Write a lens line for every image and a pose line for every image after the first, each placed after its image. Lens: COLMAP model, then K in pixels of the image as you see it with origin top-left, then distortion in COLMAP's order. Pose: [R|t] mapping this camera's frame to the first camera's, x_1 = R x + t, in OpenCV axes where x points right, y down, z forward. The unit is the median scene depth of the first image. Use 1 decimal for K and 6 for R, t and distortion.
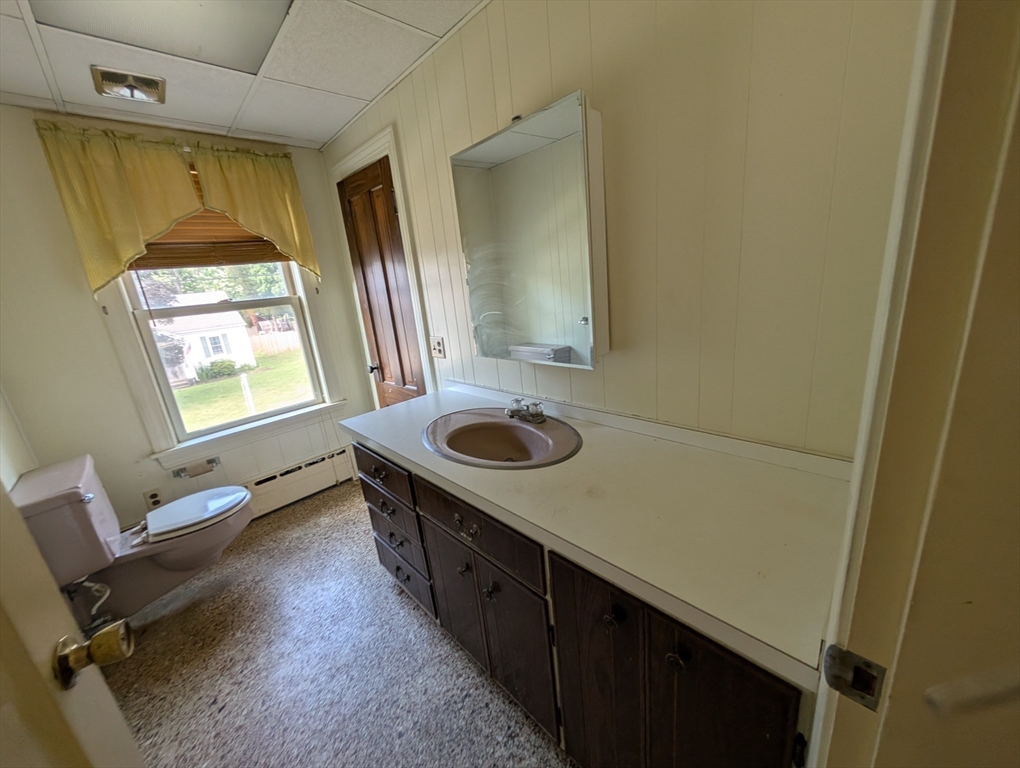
lens RADIAL K [[385.4, 0, 510.1], [0, 385.4, 385.5], [0, 0, 1]] dist [0.000286, -0.000066]
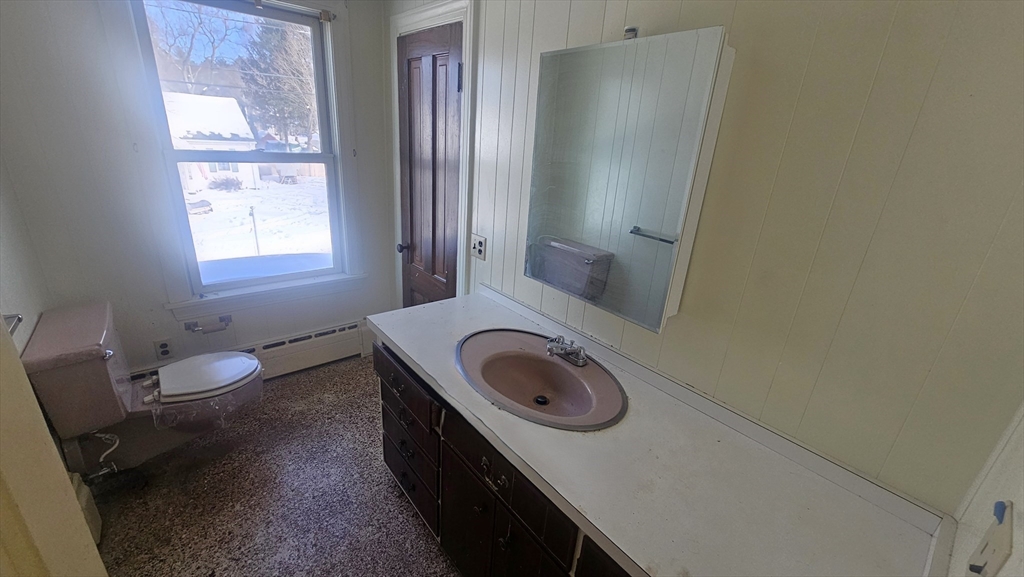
lens RADIAL K [[417.8, 0, 504.8], [0, 417.8, 292.9], [0, 0, 1]] dist [0.000735, 0.001446]
pose [[0.982556, 0.184078, -0.026456, -0.096375], [-0.180557, 0.978329, 0.101353, -0.125136], [0.044540, -0.094808, 0.994499, 0.008053]]
